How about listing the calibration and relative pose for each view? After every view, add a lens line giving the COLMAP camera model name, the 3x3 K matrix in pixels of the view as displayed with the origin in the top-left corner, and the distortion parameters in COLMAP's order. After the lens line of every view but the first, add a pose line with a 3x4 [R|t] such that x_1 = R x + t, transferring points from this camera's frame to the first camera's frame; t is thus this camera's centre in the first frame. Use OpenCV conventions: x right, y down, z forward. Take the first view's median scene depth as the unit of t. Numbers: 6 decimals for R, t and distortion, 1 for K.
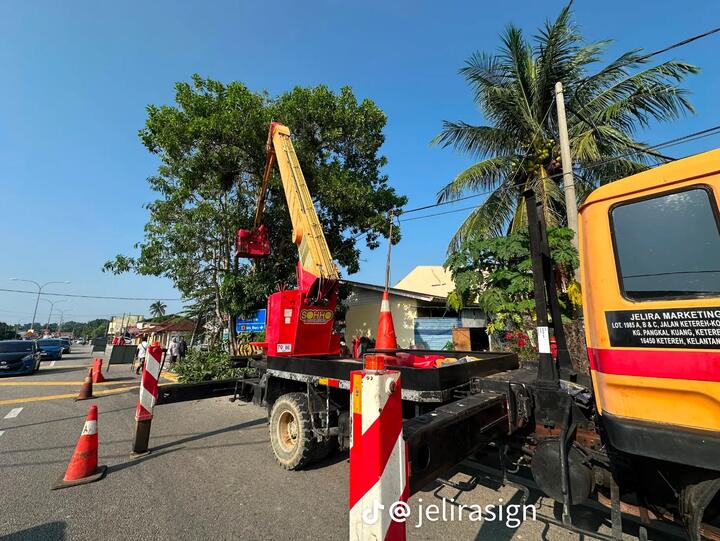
lens RADIAL K [[288.5, 0, 360.0], [0, 288.5, 270.5], [0, 0, 1]] dist [0.000597, -0.000169]
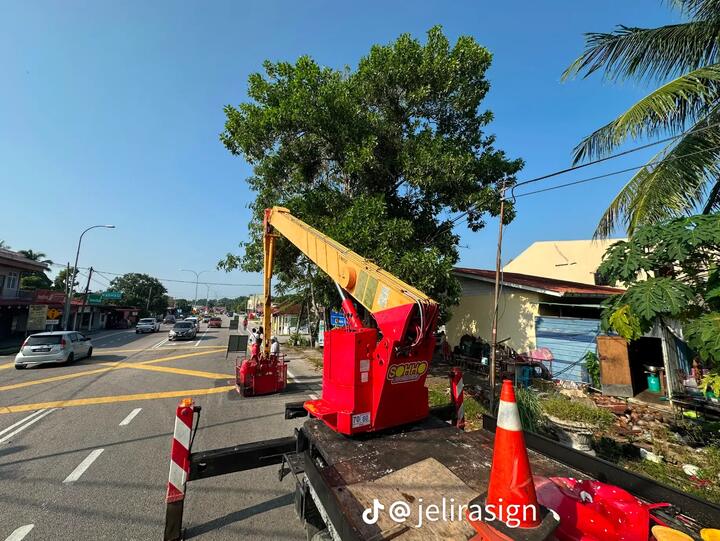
lens RADIAL K [[288.5, 0, 360.0], [0, 288.5, 270.5], [0, 0, 1]] dist [0.000597, -0.000169]
pose [[0.941321, -0.026091, -0.336503, 0.007508], [0.052250, 0.996253, 0.068919, -0.041474], [0.333444, -0.082458, 0.939157, 0.127943]]
